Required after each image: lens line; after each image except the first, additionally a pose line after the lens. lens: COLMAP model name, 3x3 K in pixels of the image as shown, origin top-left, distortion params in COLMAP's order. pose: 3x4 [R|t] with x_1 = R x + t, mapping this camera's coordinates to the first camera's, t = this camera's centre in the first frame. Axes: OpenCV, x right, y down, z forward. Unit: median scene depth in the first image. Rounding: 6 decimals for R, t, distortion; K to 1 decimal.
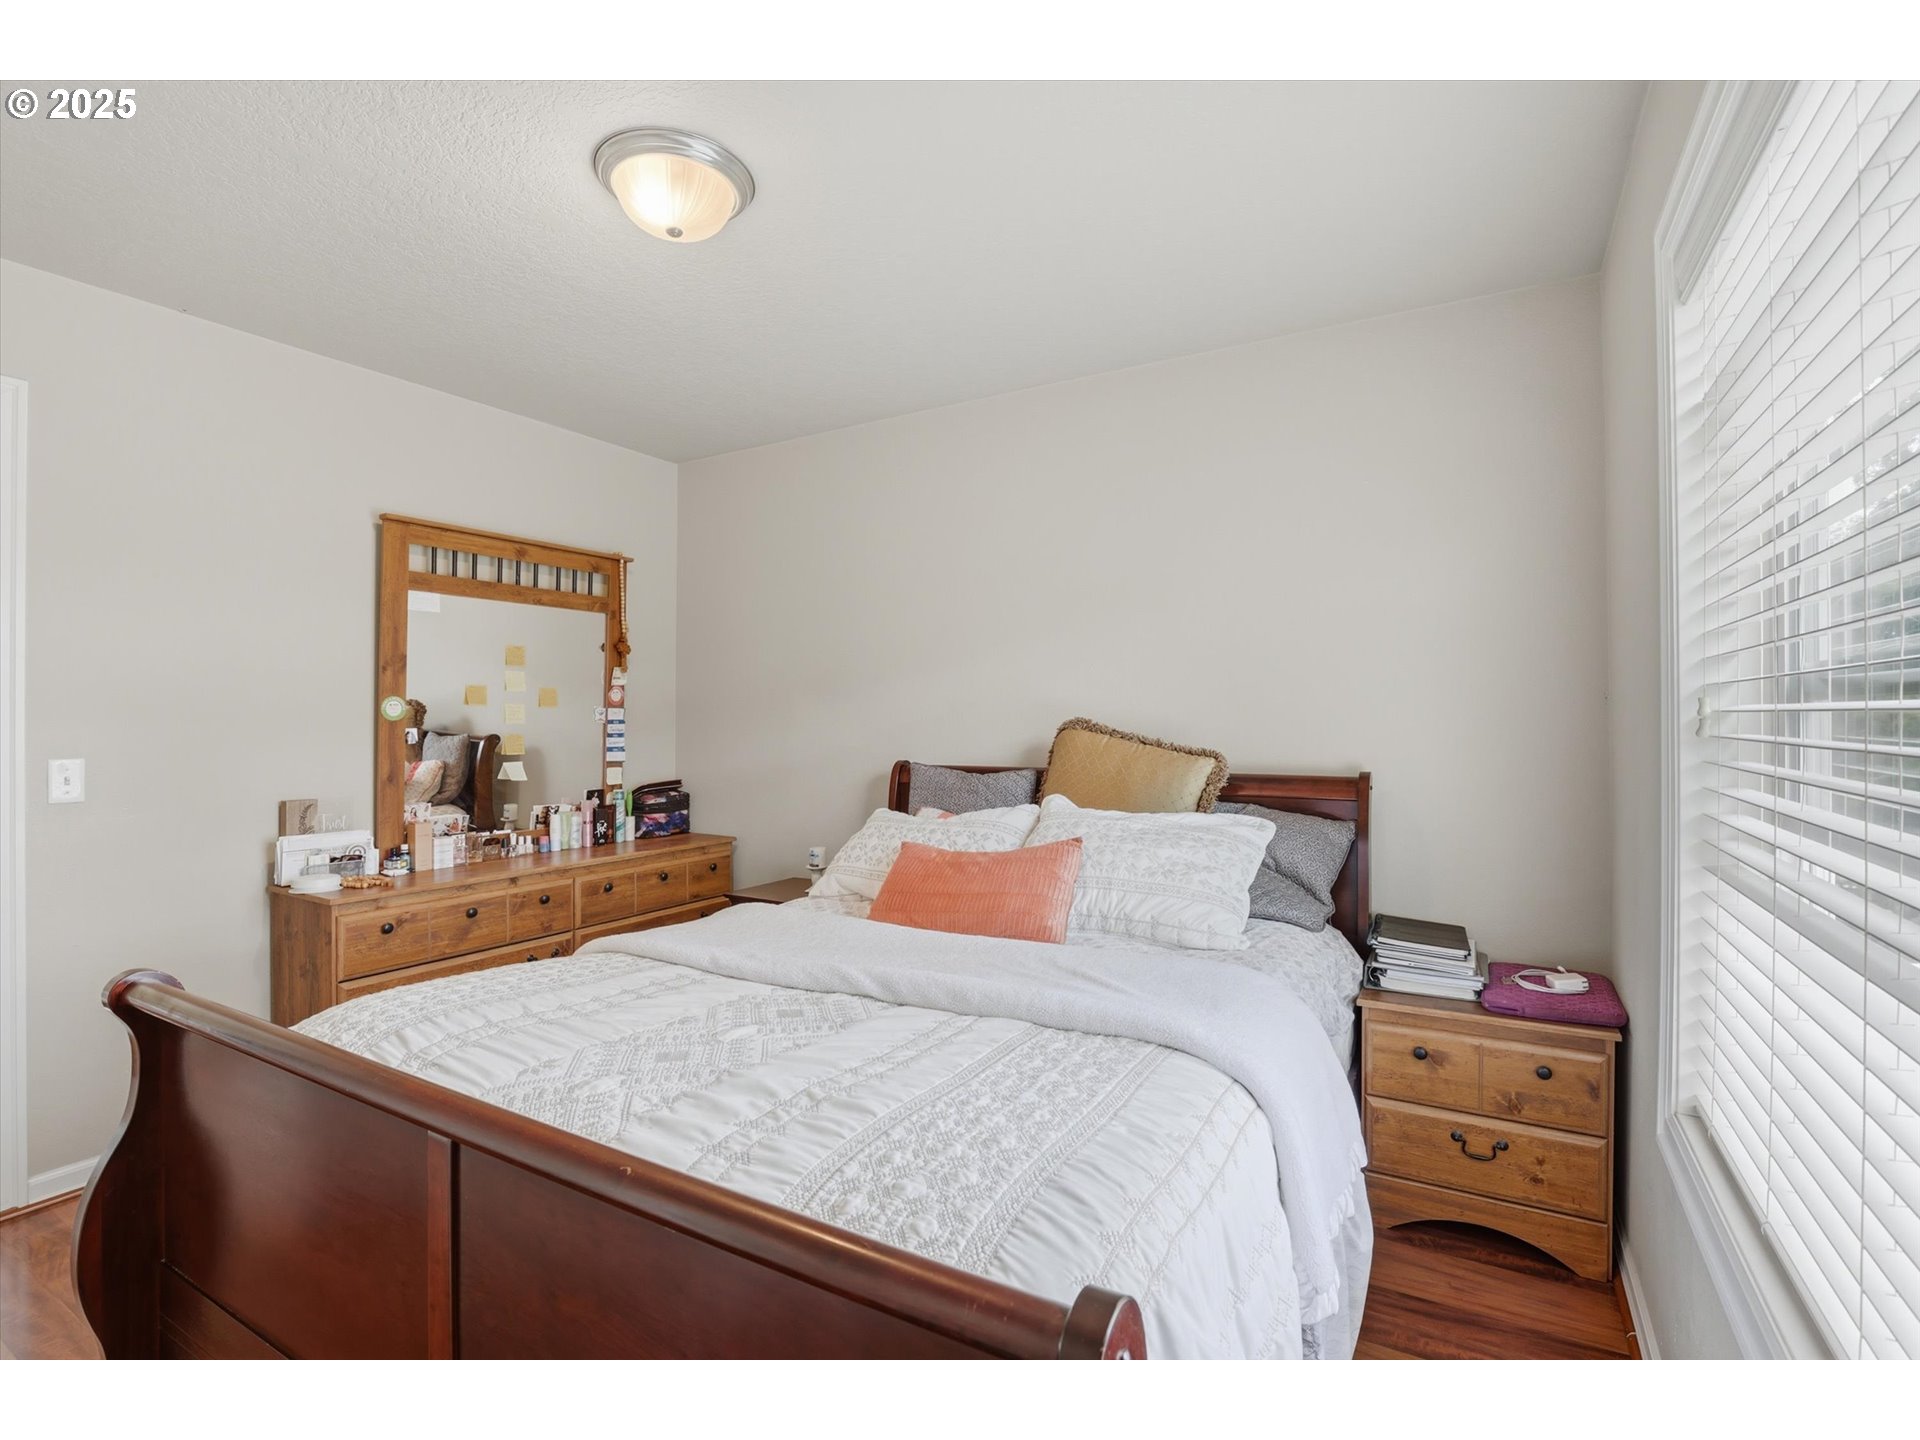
lens RADIAL K [[891.8, 0, 955.6], [0, 891.8, 713.2], [0, 0, 1]] dist [-0.004900, -0.000627]
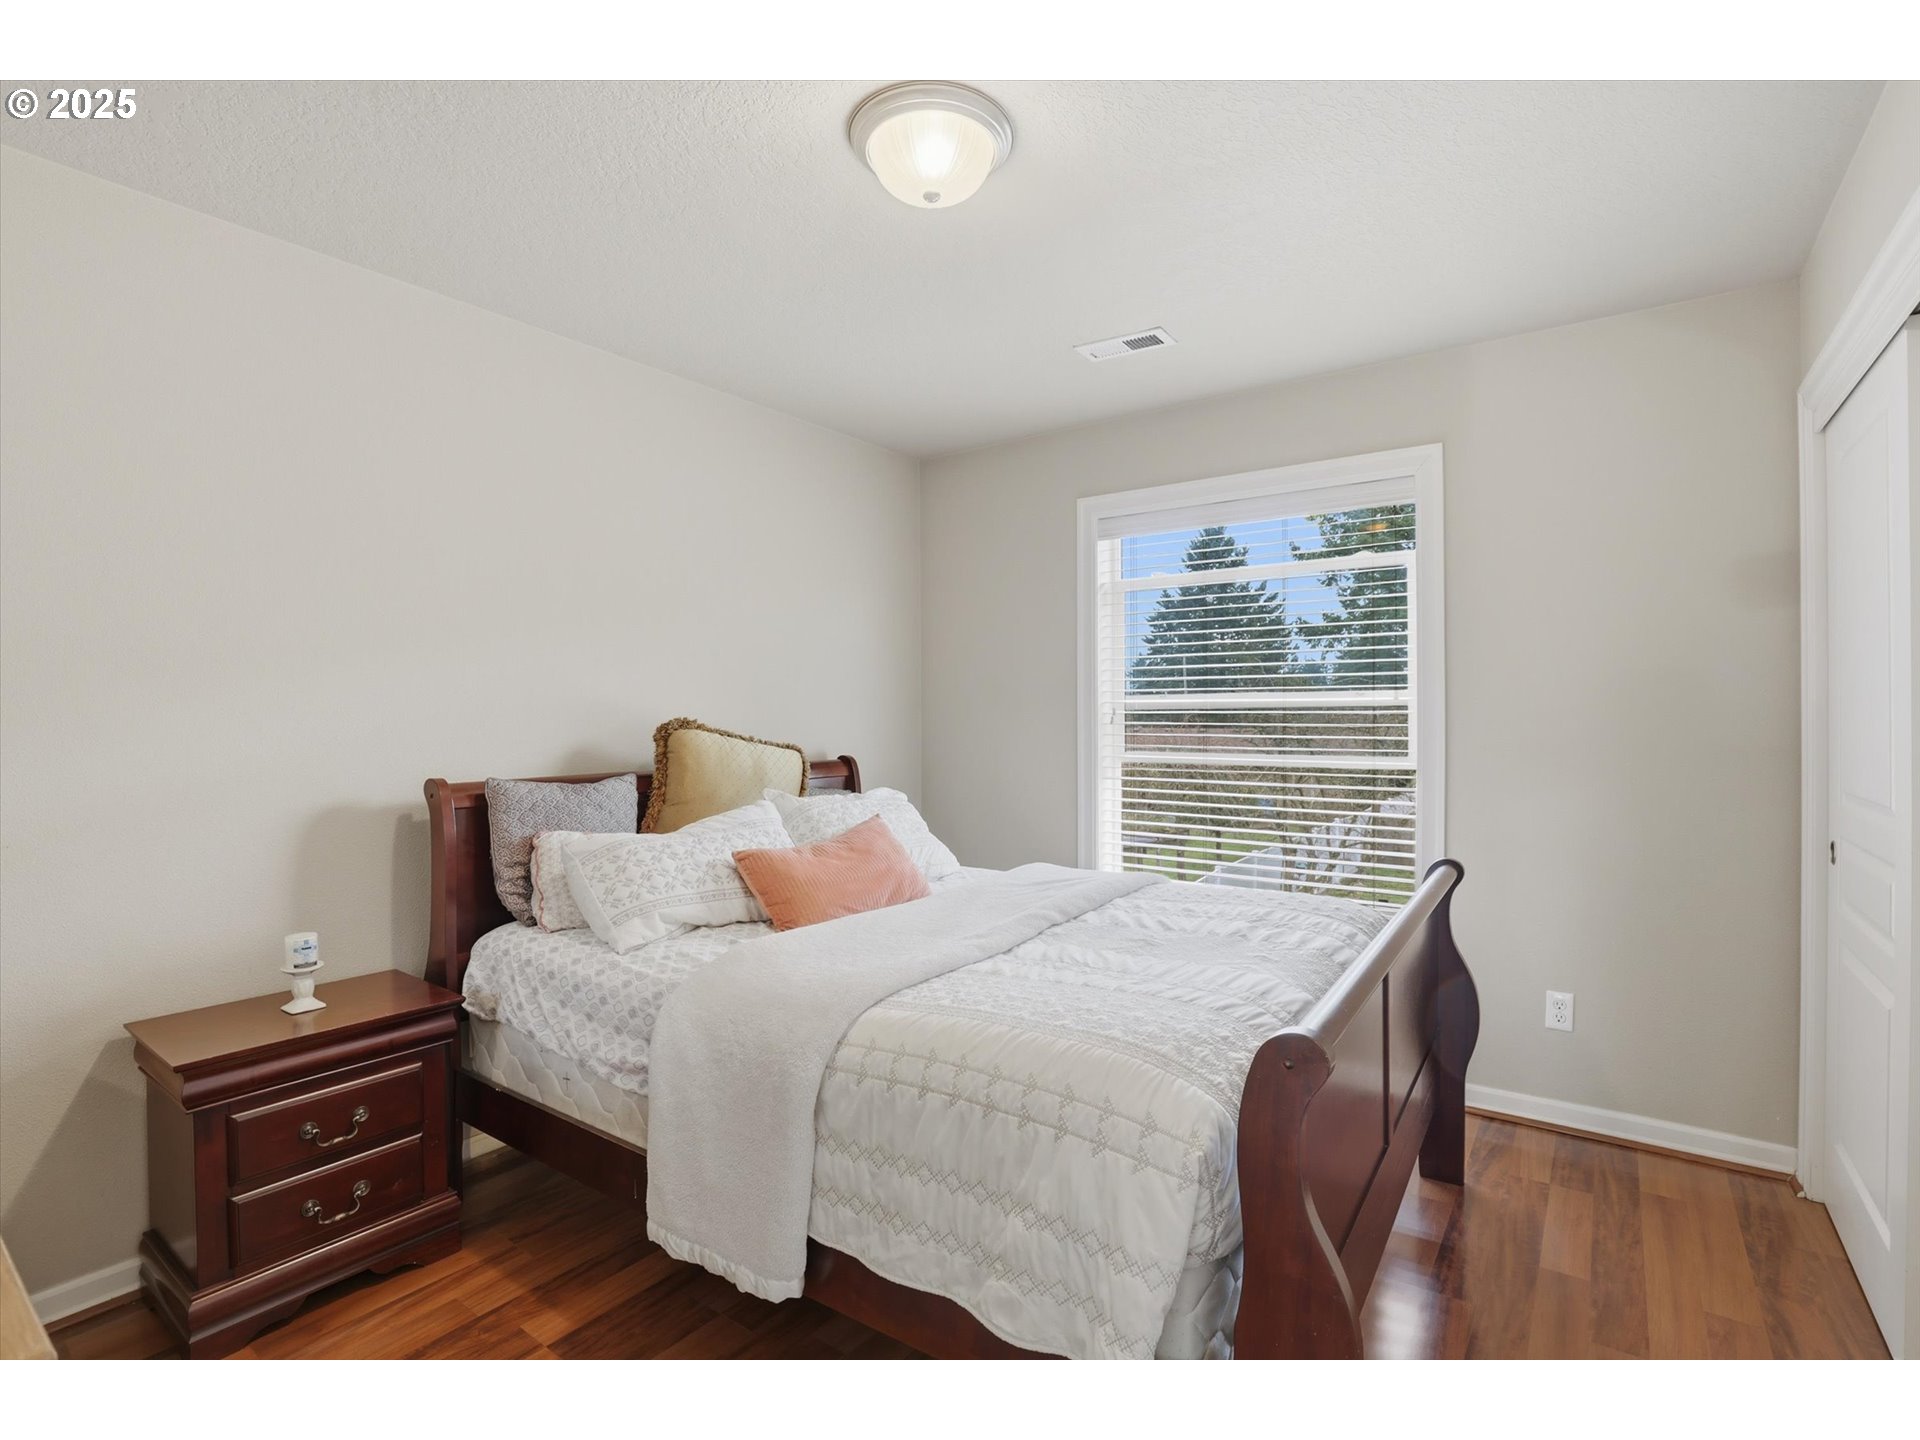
lens RADIAL K [[879.7, 0, 1011.6], [0, 879.7, 713.2], [0, 0, 1]] dist [-0.037340, 0.000307]
pose [[0.046371, 0.006495, 0.998903, -1.226496], [0.000012, 0.999979, -0.006503, 0.009641], [-0.998924, 0.000314, 0.046370, 0.873594]]
